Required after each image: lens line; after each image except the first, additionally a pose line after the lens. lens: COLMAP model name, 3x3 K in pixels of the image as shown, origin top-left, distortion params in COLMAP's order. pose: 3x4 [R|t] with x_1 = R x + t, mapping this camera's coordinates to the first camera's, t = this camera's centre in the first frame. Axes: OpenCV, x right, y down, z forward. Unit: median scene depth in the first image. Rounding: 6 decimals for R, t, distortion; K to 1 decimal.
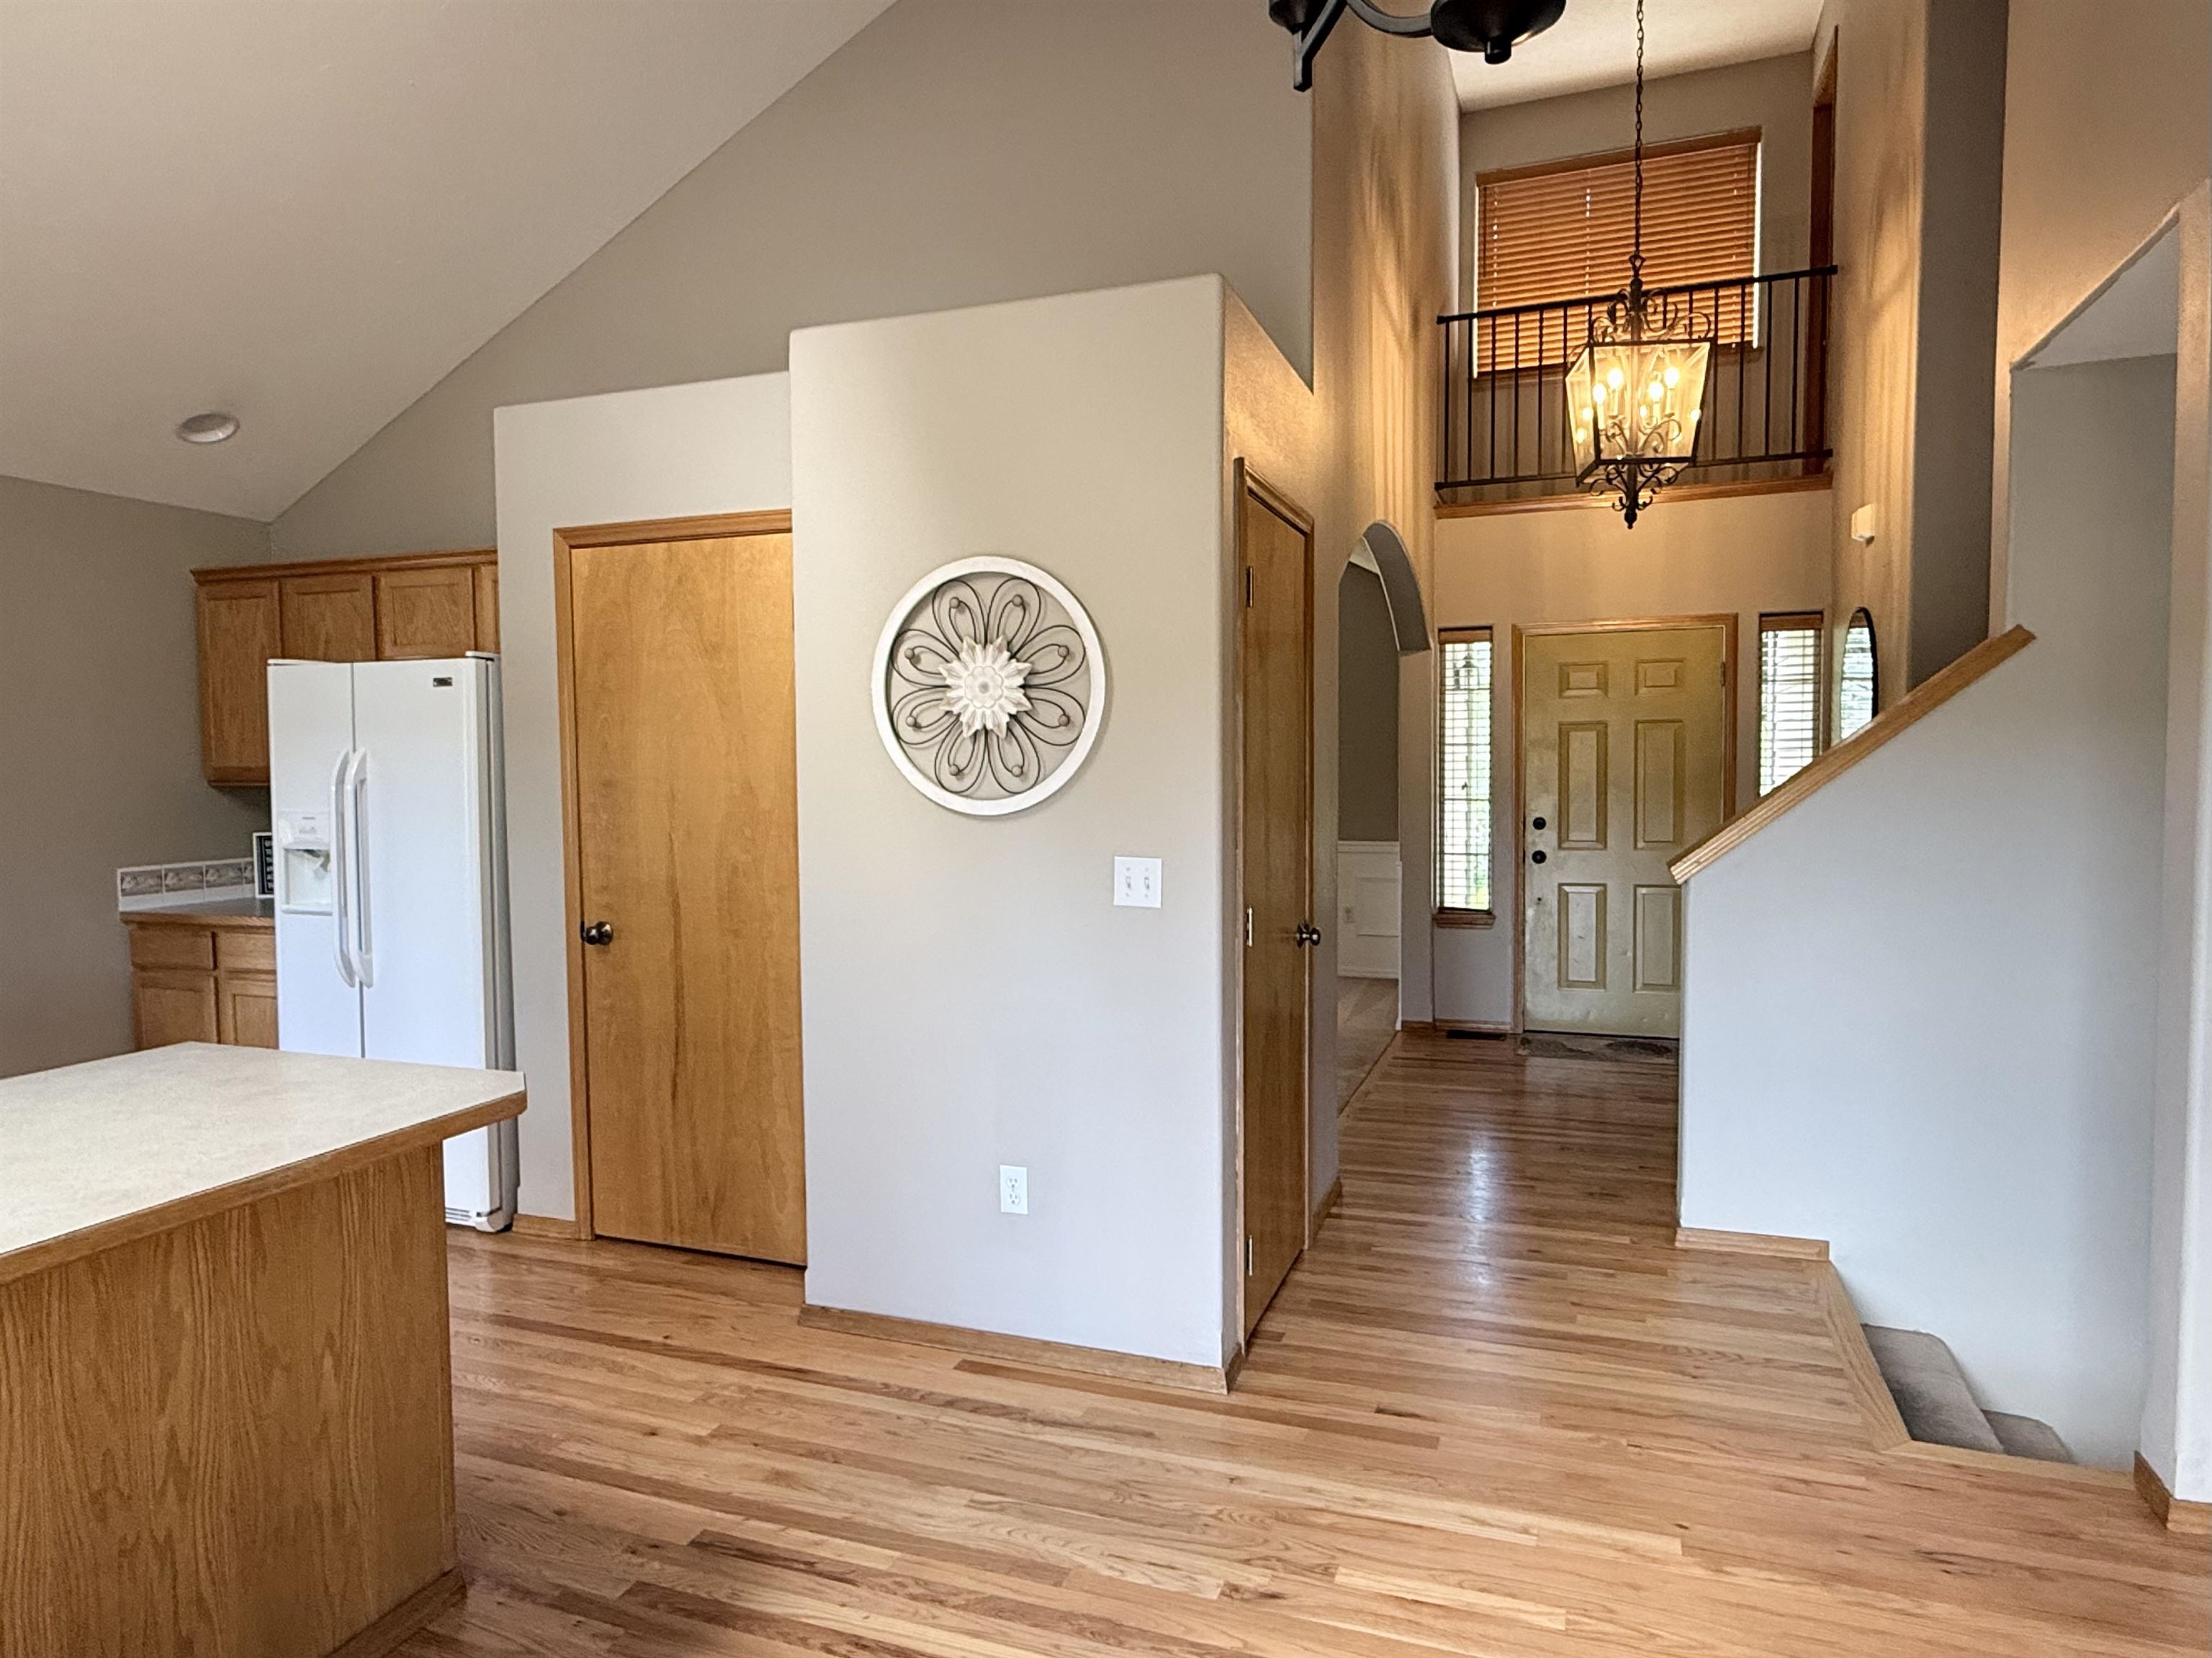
lens RADIAL K [[1325.6, 0, 1104.6], [0, 1325.6, 814.8], [0, 0, 1]] dist [0.011246, 0.001561]
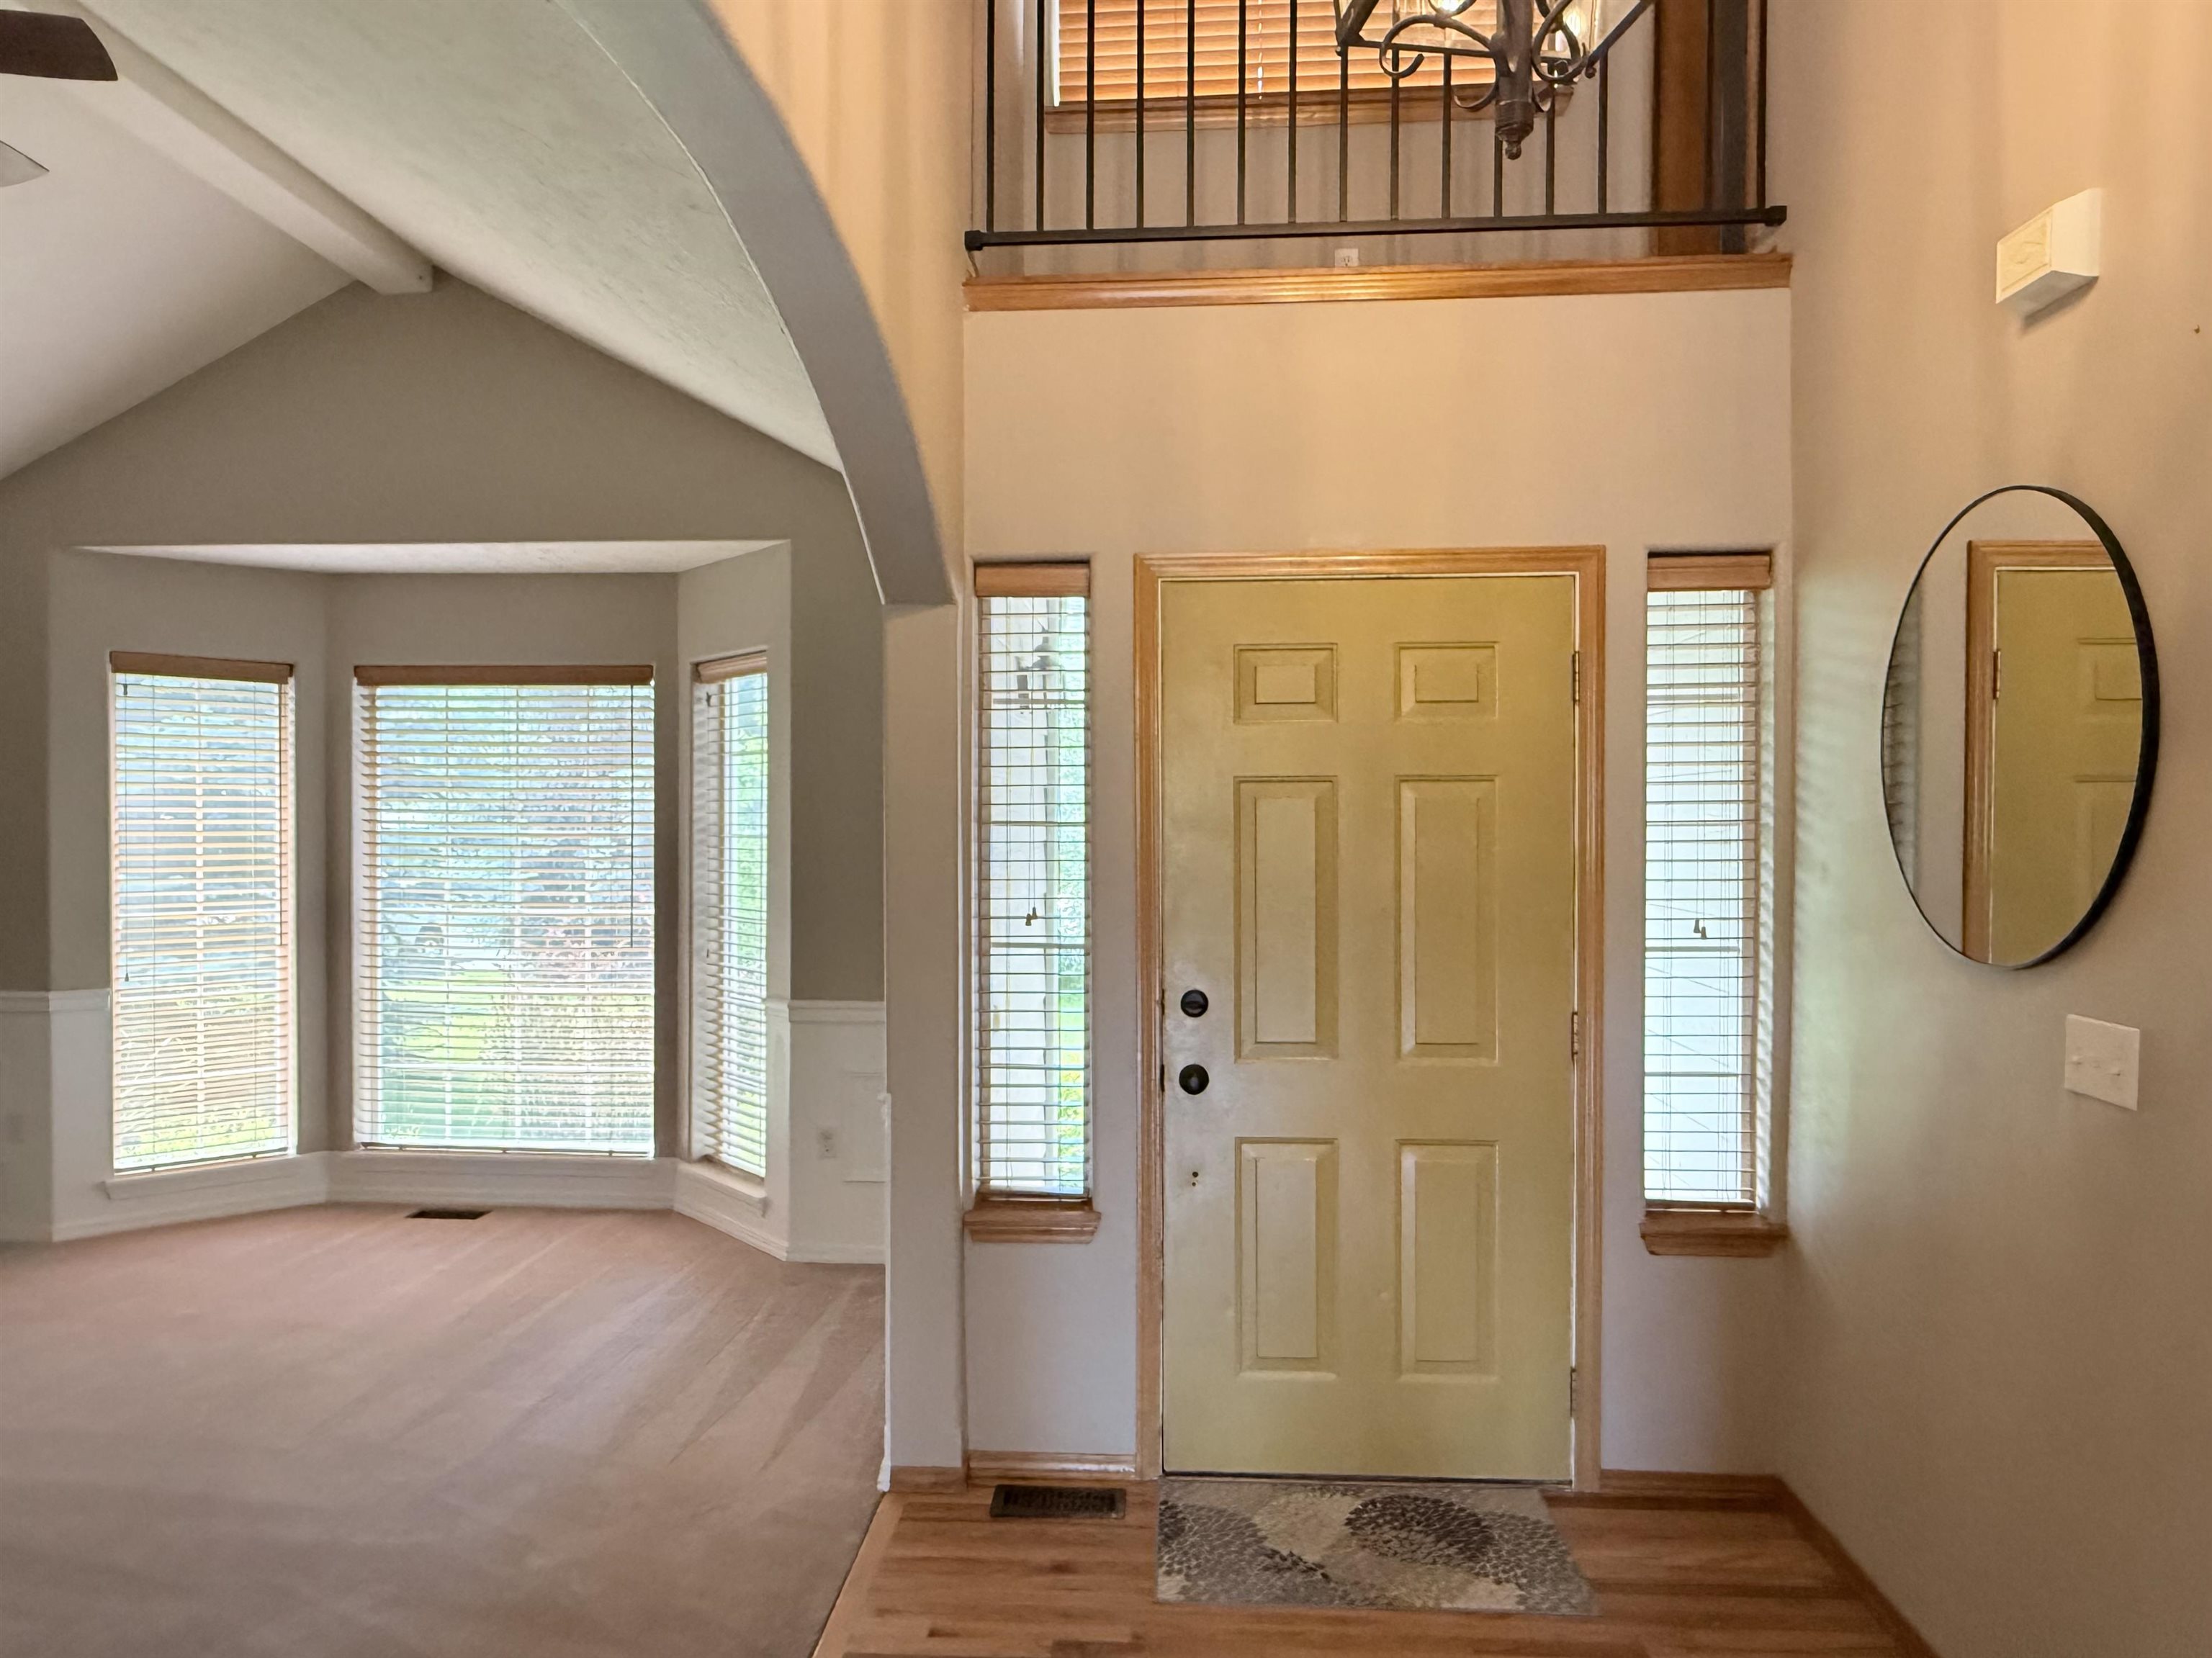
lens RADIAL K [[1413.7, 0, 1101.8], [0, 1413.7, 829.6], [0, 0, 1]] dist [-0.001358, -0.000092]
pose [[0.957236, 0.005361, 0.289260, 0.156901], [0.003940, 0.999494, -0.031564, -0.036018], [-0.289283, 0.031354, 0.956730, 0.541138]]
